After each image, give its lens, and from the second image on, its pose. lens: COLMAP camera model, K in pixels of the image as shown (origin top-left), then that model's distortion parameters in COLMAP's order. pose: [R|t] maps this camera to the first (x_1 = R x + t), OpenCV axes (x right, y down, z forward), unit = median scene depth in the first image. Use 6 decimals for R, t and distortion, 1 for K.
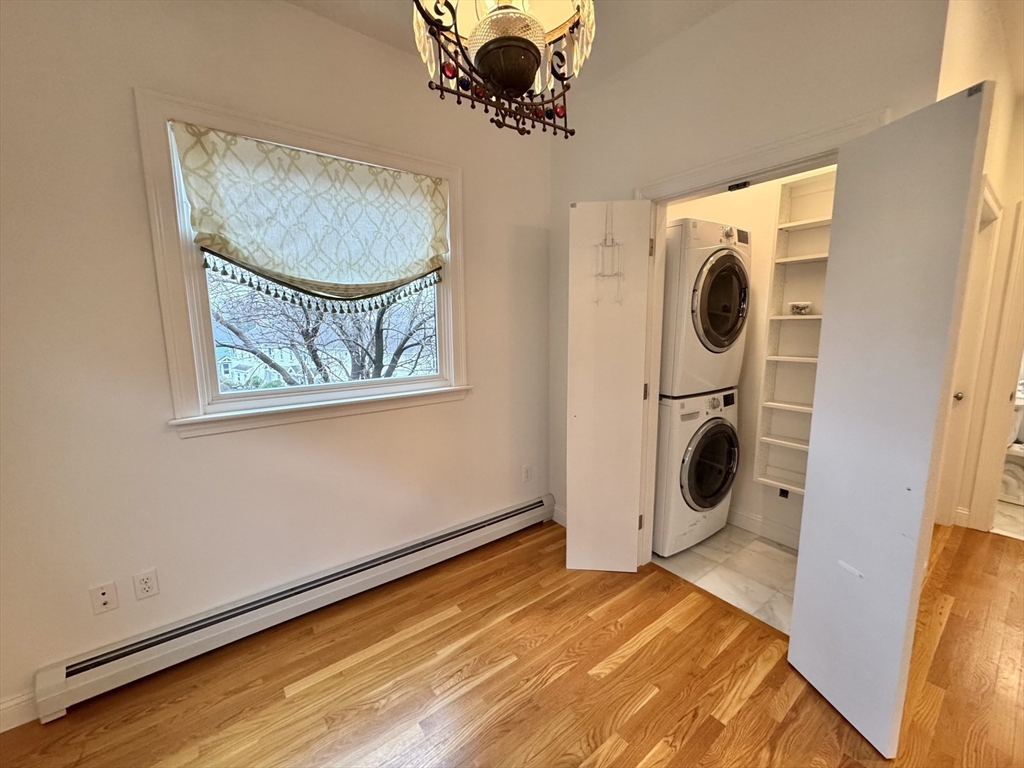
lens RADIAL K [[409.8, 0, 511.2], [0, 409.8, 382.0], [0, 0, 1]] dist [-0.002566, 0.000132]
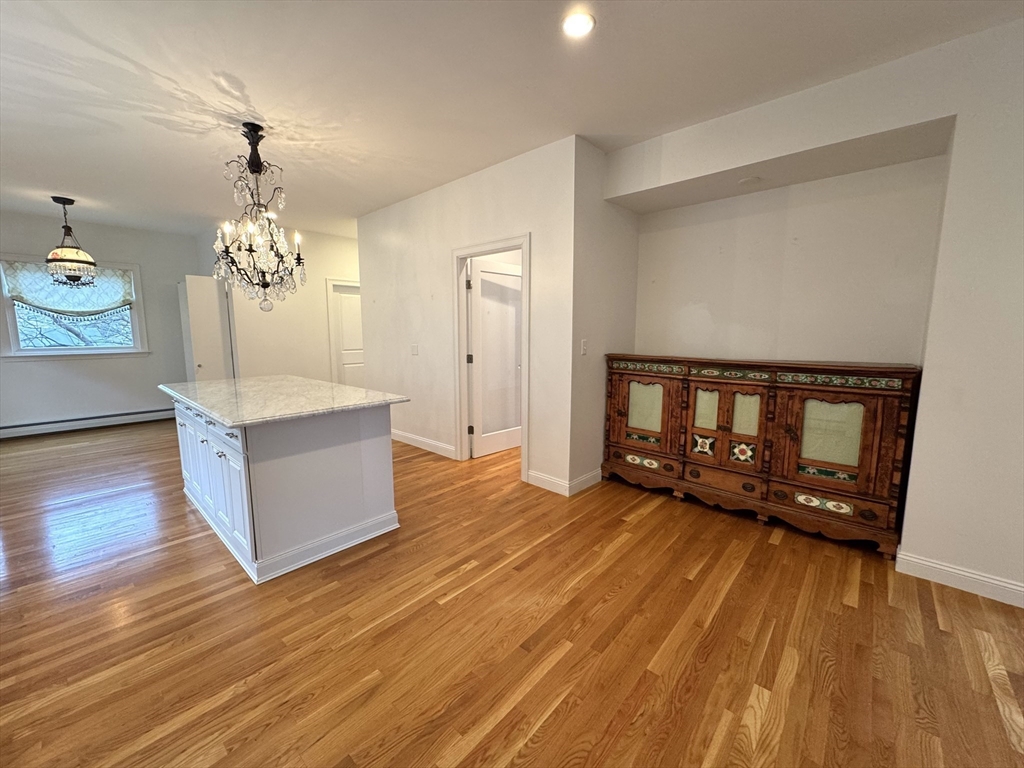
lens RADIAL K [[408.5, 0, 511.4], [0, 408.5, 382.5], [0, 0, 1]] dist [-0.002464, 0.000109]
pose [[0.981521, -0.015697, 0.190711, 1.943796], [0.018941, 0.999705, -0.015202, 0.344569], [-0.190417, 0.018534, 0.981528, -2.256951]]
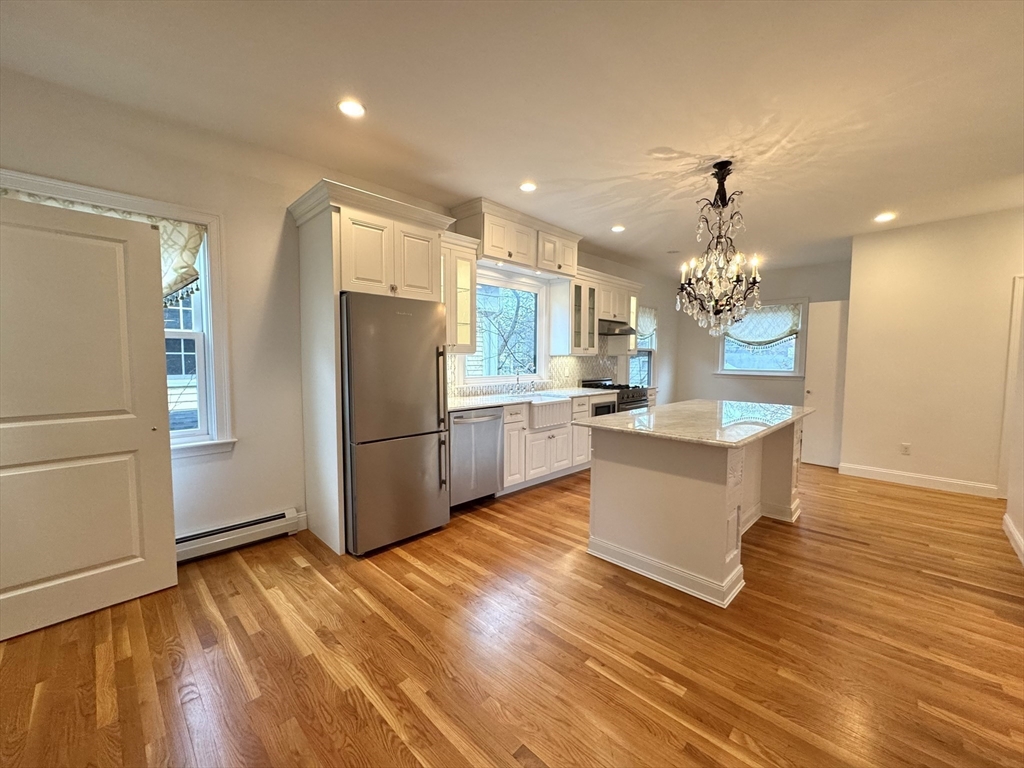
lens RADIAL K [[409.8, 0, 511.2], [0, 409.8, 382.0], [0, 0, 1]] dist [-0.002566, 0.000132]
pose [[0.149957, 0.074844, -0.985856, 2.785618], [-0.150140, 0.987290, 0.052115, 0.245188], [0.977226, 0.140201, 0.159288, -1.592997]]
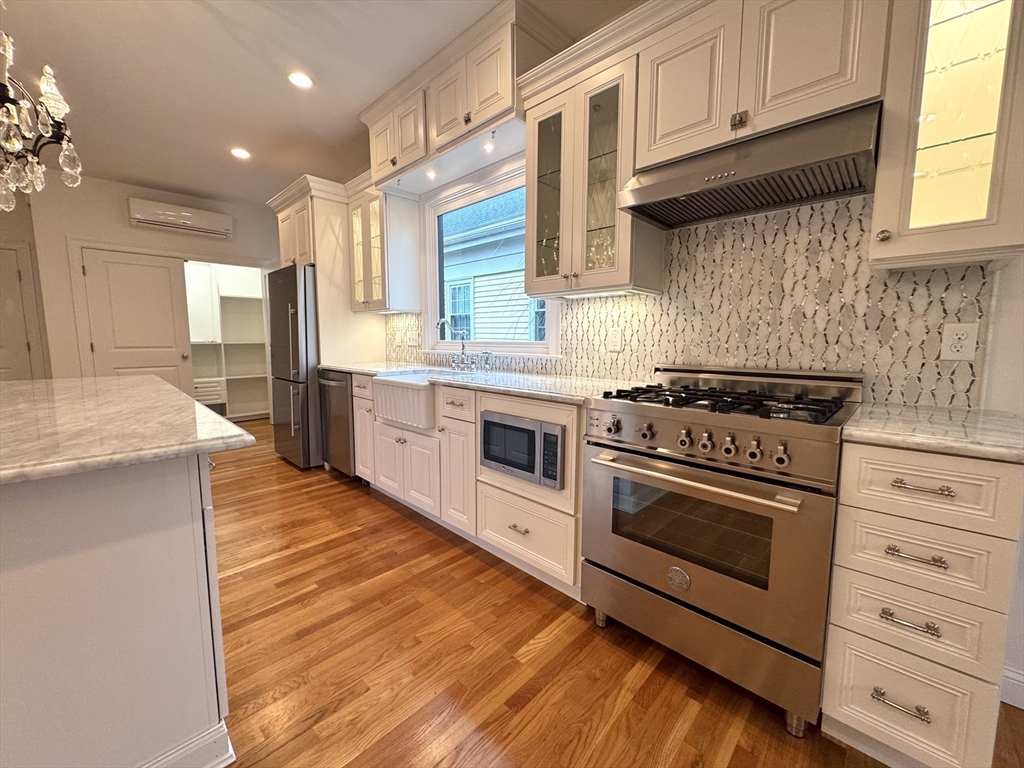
lens RADIAL K [[409.8, 0, 511.2], [0, 409.8, 382.0], [0, 0, 1]] dist [-0.002566, 0.000132]
pose [[-0.987576, 0.025956, -0.154981, 0.570008], [-0.013712, 0.968268, 0.249539, 0.104808], [0.156540, 0.248564, -0.955883, 0.237941]]
